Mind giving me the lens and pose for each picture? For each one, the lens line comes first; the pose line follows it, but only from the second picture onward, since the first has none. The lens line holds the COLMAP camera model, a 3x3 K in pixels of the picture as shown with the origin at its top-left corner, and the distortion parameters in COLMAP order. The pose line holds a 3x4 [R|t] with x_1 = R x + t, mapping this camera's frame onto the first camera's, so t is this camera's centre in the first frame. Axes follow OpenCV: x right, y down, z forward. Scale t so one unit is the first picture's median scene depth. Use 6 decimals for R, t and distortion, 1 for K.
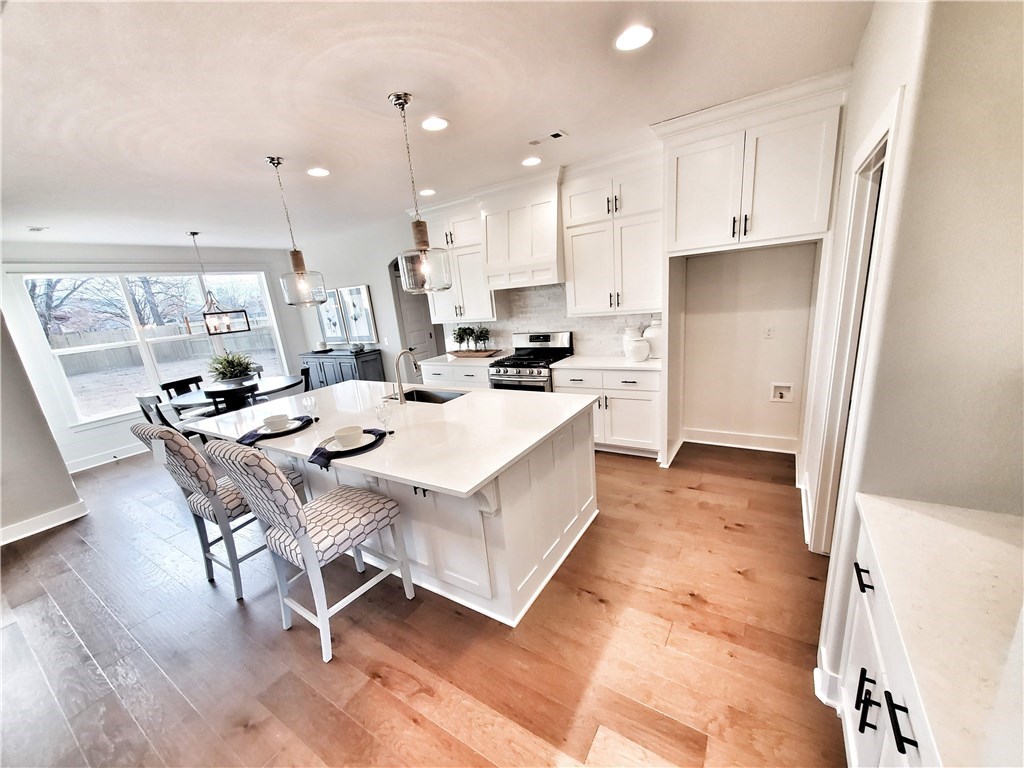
lens RADIAL K [[404.0, 0, 506.3], [0, 404.0, 401.3], [0, 0, 1]] dist [0.016917, -0.004907]
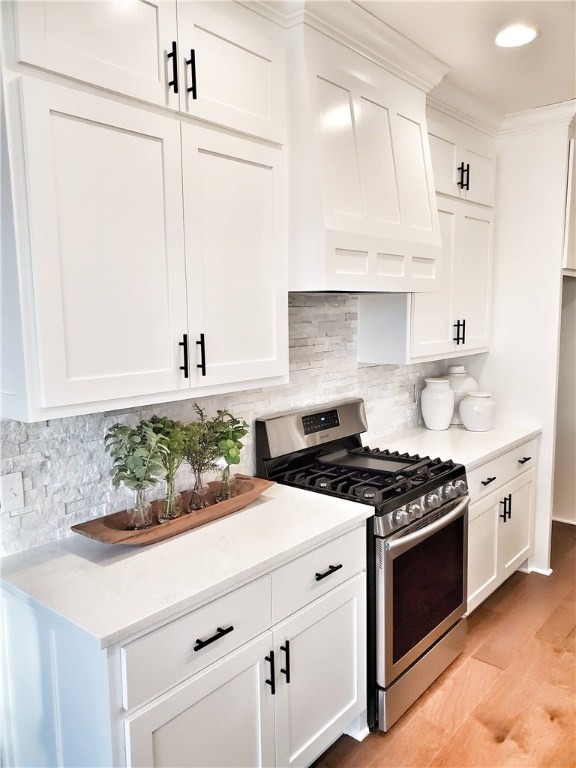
lens RADIAL K [[597.6, 0, 287.5], [0, 597.6, 388.0], [0, 0, 1]] dist [0.039242, -0.003902]
pose [[0.121284, -0.032996, 0.992069, -0.512901], [0.266305, 0.963889, -0.000498, -0.196711], [-0.956228, 0.264253, 0.125691, 0.946055]]
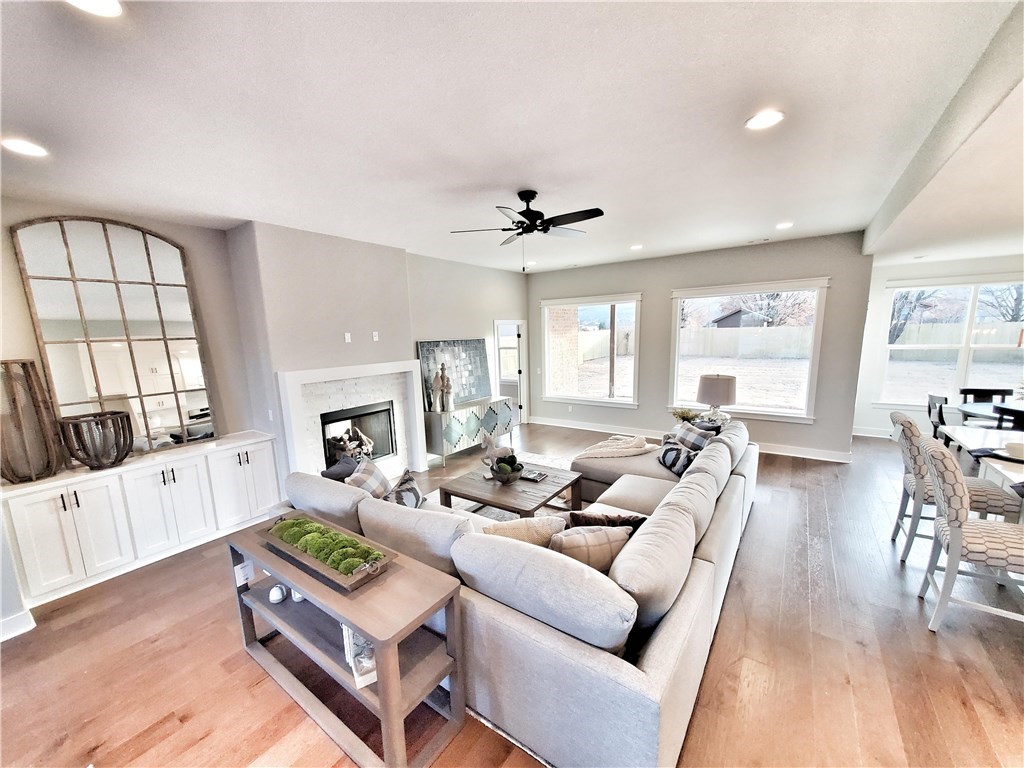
lens RADIAL K [[404.0, 0, 506.3], [0, 404.0, 401.3], [0, 0, 1]] dist [0.016917, -0.004907]
pose [[-0.039585, 0.267087, -0.962859, 0.275016], [-0.231853, 0.934860, 0.268852, -0.024923], [0.971945, 0.233884, 0.024919, -0.202453]]
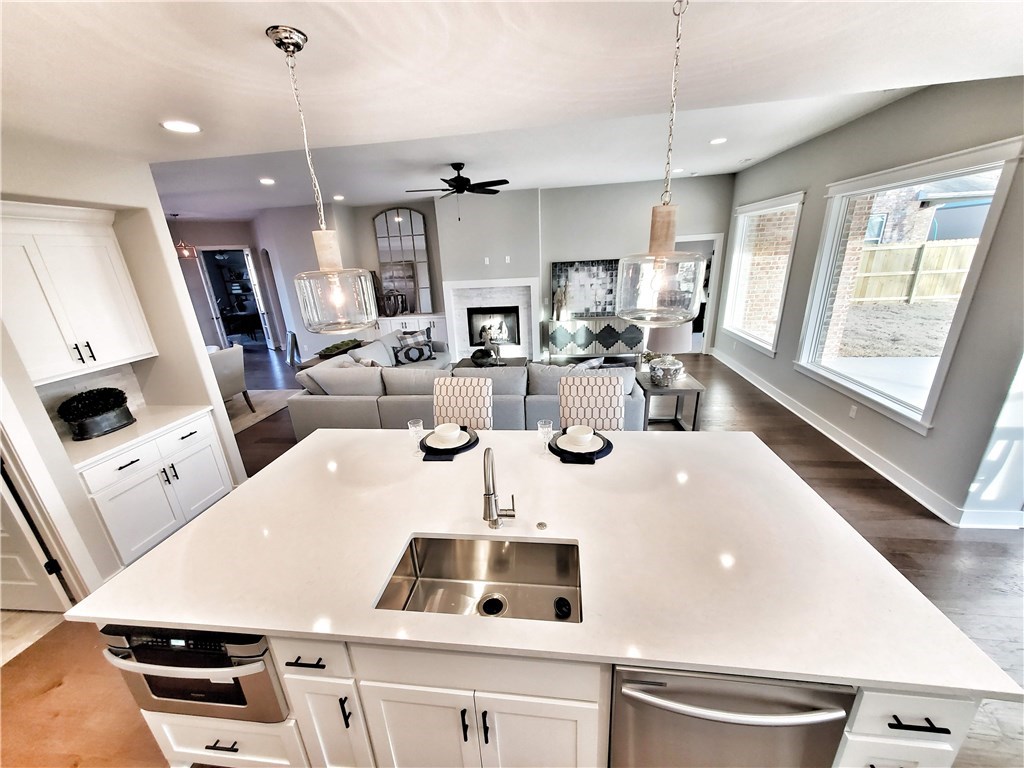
lens RADIAL K [[404.0, 0, 506.3], [0, 404.0, 401.3], [0, 0, 1]] dist [0.016917, -0.004907]
pose [[-0.893423, 0.279467, -0.351700, -0.085355], [0.020542, 0.807517, 0.589486, -0.301337], [0.448746, 0.519437, -0.727195, 0.884564]]
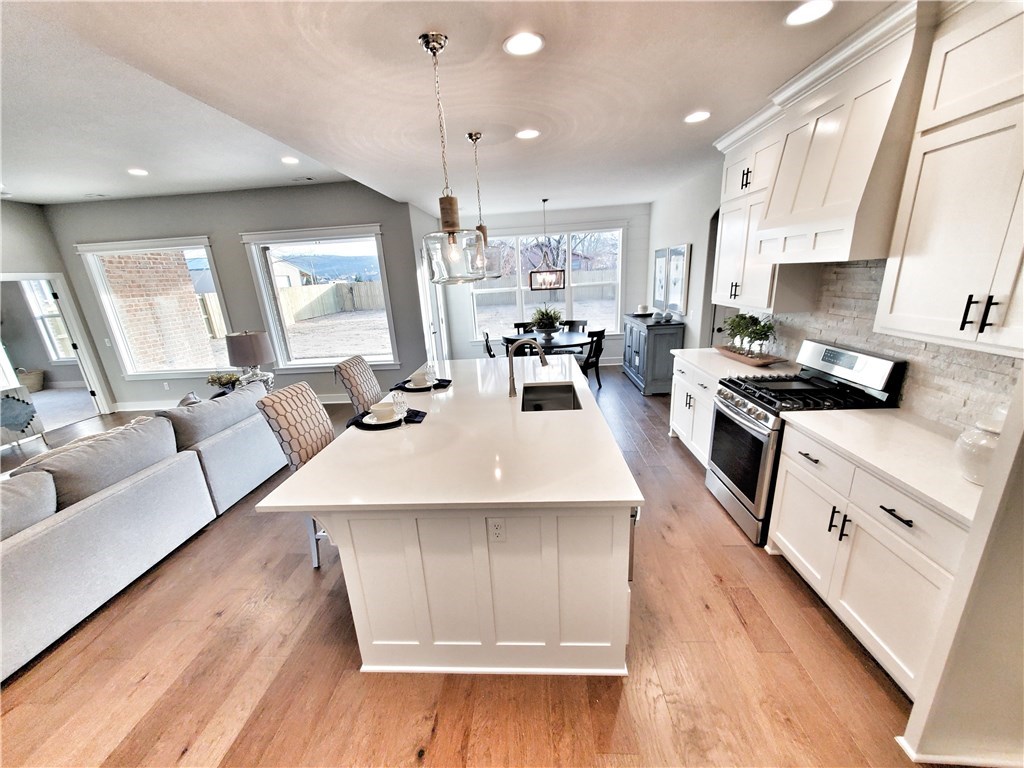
lens RADIAL K [[404.0, 0, 506.3], [0, 404.0, 401.3], [0, 0, 1]] dist [0.016917, -0.004907]
pose [[0.494328, 0.324304, -0.806515, 0.320033], [-0.218204, 0.944388, 0.246002, -0.138116], [0.841443, 0.054379, 0.537602, 0.334670]]
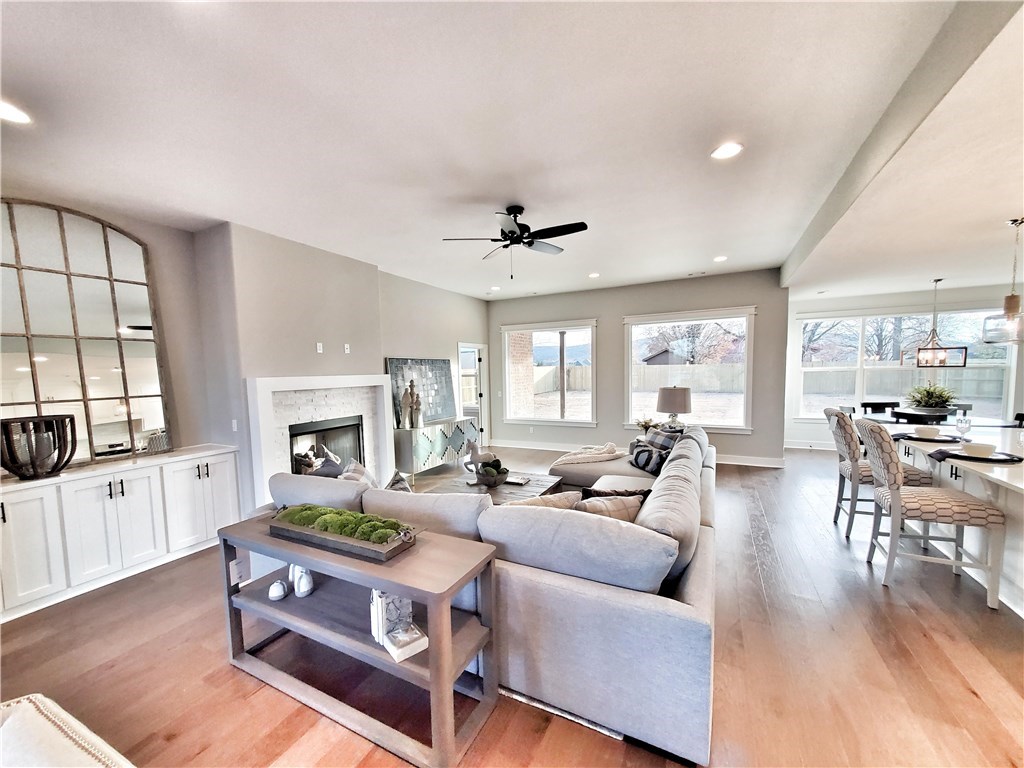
lens RADIAL K [[404.0, 0, 506.3], [0, 404.0, 401.3], [0, 0, 1]] dist [0.016917, -0.004907]
pose [[0.107261, 0.170896, -0.979433, 0.309298], [-0.251294, 0.957791, 0.139600, 0.063947], [0.961949, 0.231151, 0.145679, -0.277239]]
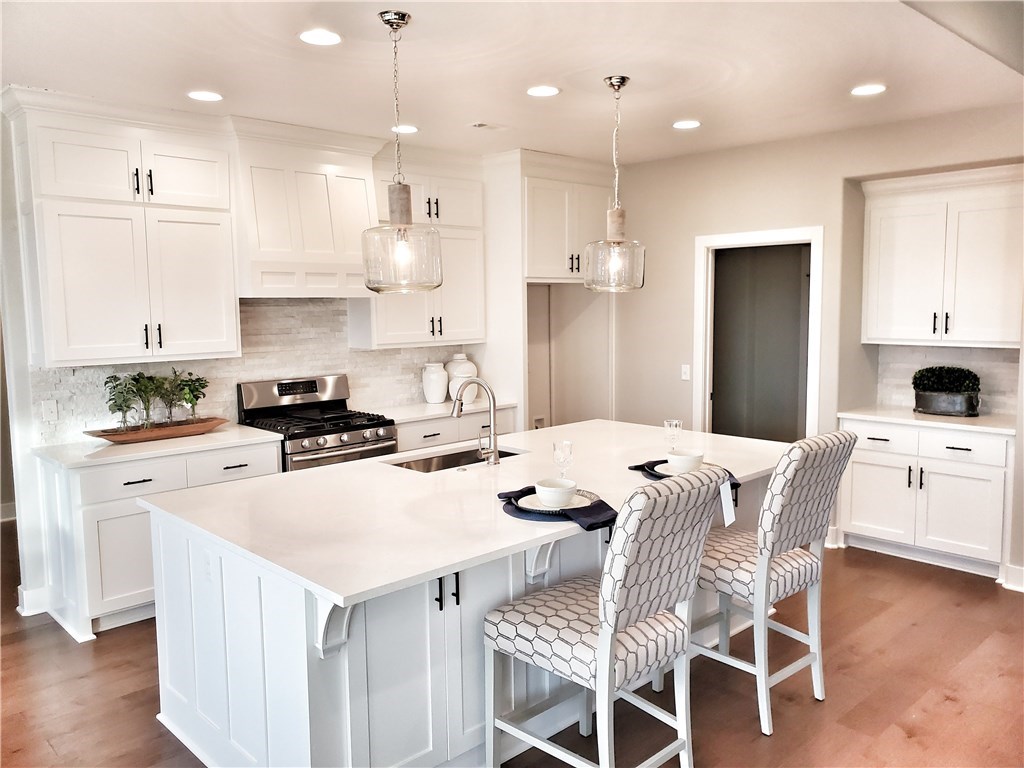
lens RADIAL K [[796.8, 0, 521.2], [0, 796.8, 378.9], [0, 0, 1]] dist [0.039242, -0.003902]
pose [[0.225707, -0.004396, 0.974185, -0.942594], [0.247544, 0.967427, -0.052988, -0.030121], [-0.942220, 0.253114, 0.219443, 0.451024]]
